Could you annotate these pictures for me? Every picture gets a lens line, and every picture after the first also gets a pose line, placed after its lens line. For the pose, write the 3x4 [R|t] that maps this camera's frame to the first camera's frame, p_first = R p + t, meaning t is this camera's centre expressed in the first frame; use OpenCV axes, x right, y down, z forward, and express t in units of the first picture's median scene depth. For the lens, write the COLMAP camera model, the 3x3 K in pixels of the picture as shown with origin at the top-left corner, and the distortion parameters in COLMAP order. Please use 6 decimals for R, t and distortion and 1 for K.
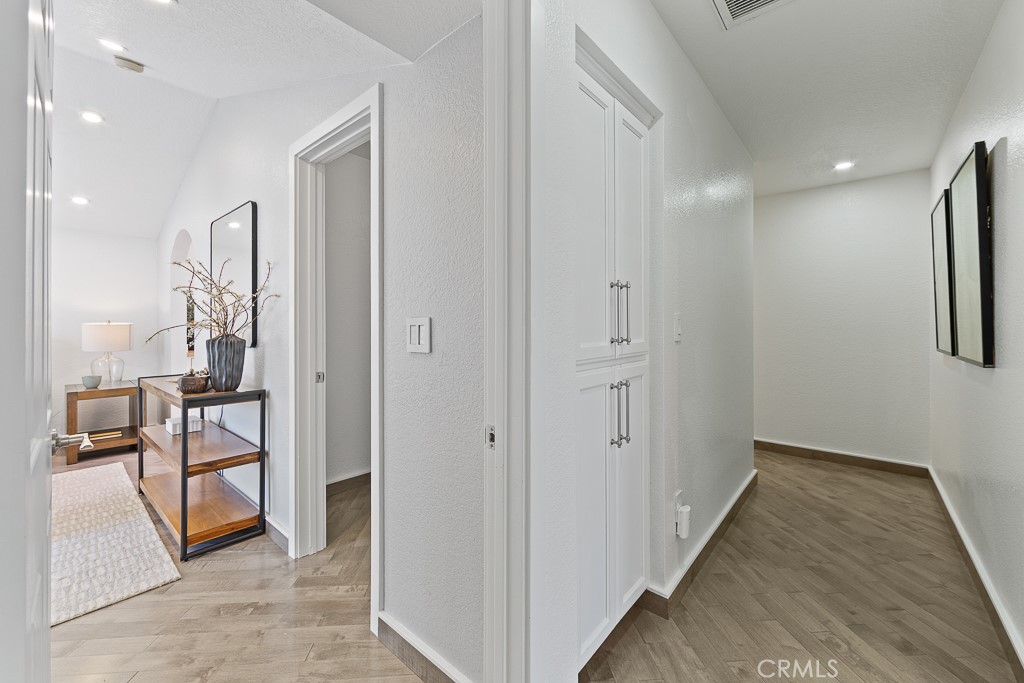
lens RADIAL K [[405.9, 0, 521.4], [0, 405.9, 318.1], [0, 0, 1]] dist [-0.002636, -0.000040]
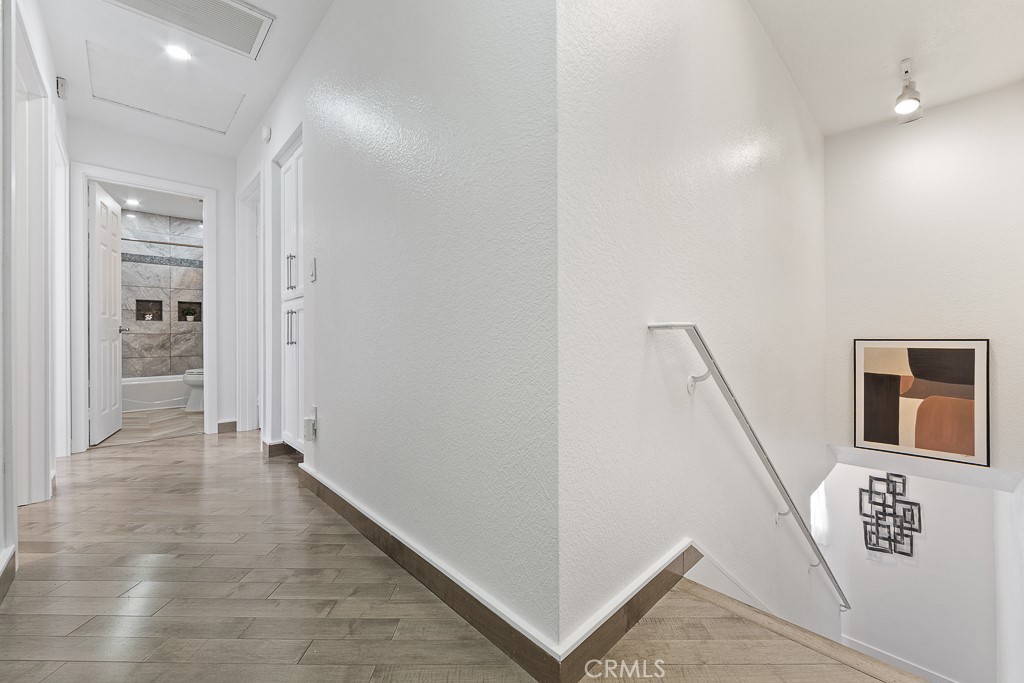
lens RADIAL K [[405.9, 0, 514.5], [0, 405.9, 336.4], [0, 0, 1]] dist [-0.002636, -0.000040]
pose [[-0.104139, 0.013754, -0.994468, 1.384212], [0.019828, 0.999734, 0.011750, 0.195895], [0.994365, -0.018494, -0.104384, 1.565003]]
